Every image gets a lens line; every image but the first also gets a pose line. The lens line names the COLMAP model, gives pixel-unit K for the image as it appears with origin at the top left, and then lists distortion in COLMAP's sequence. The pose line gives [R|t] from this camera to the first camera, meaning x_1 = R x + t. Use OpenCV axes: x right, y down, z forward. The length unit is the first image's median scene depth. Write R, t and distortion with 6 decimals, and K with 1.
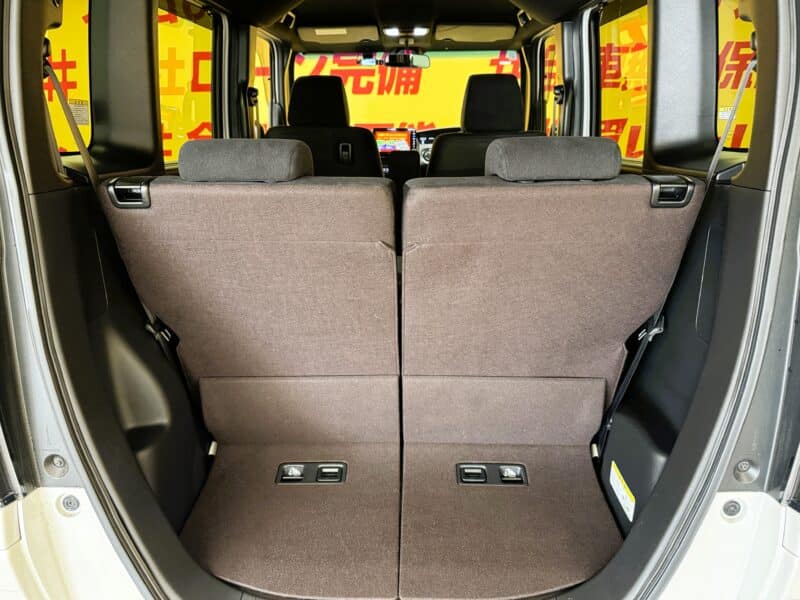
lens RADIAL K [[567.6, 0, 400.0], [0, 567.6, 300.0], [0, 0, 1]] dist [-0.005180, -0.003458]
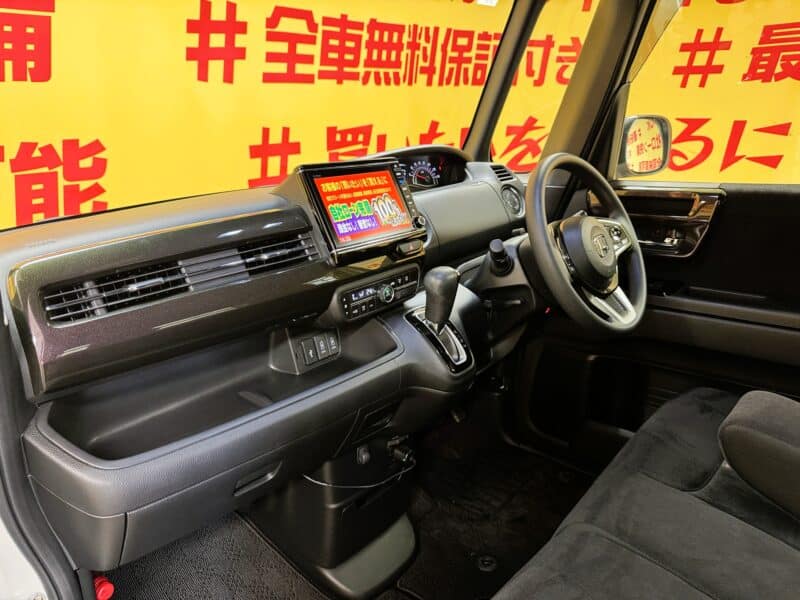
lens RADIAL K [[556.7, 0, 400.0], [0, 556.7, 300.0], [0, 0, 1]] dist [-0.003225, -0.001896]
pose [[0.645305, -0.251481, 0.721345, -0.550291], [0.256806, 0.960720, 0.105199, -0.584209], [-0.719467, 0.117361, 0.684540, 1.780945]]
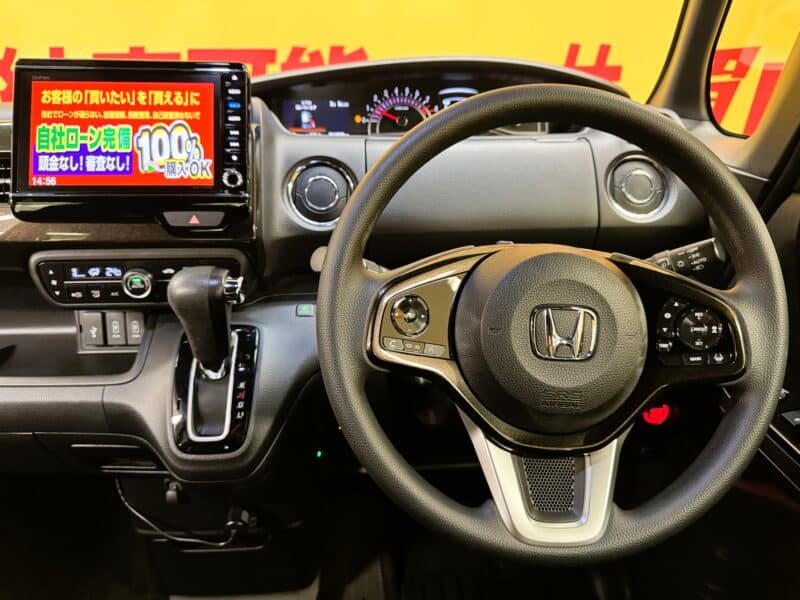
lens RADIAL K [[605.9, 0, 400.0], [0, 605.9, 300.0], [0, 0, 1]] dist [-0.015610, -0.008530]
pose [[0.995718, -0.022695, 0.089614, 0.140601], [0.015126, 0.996329, 0.084255, -0.544086], [-0.091197, -0.082539, 0.992406, 1.785907]]
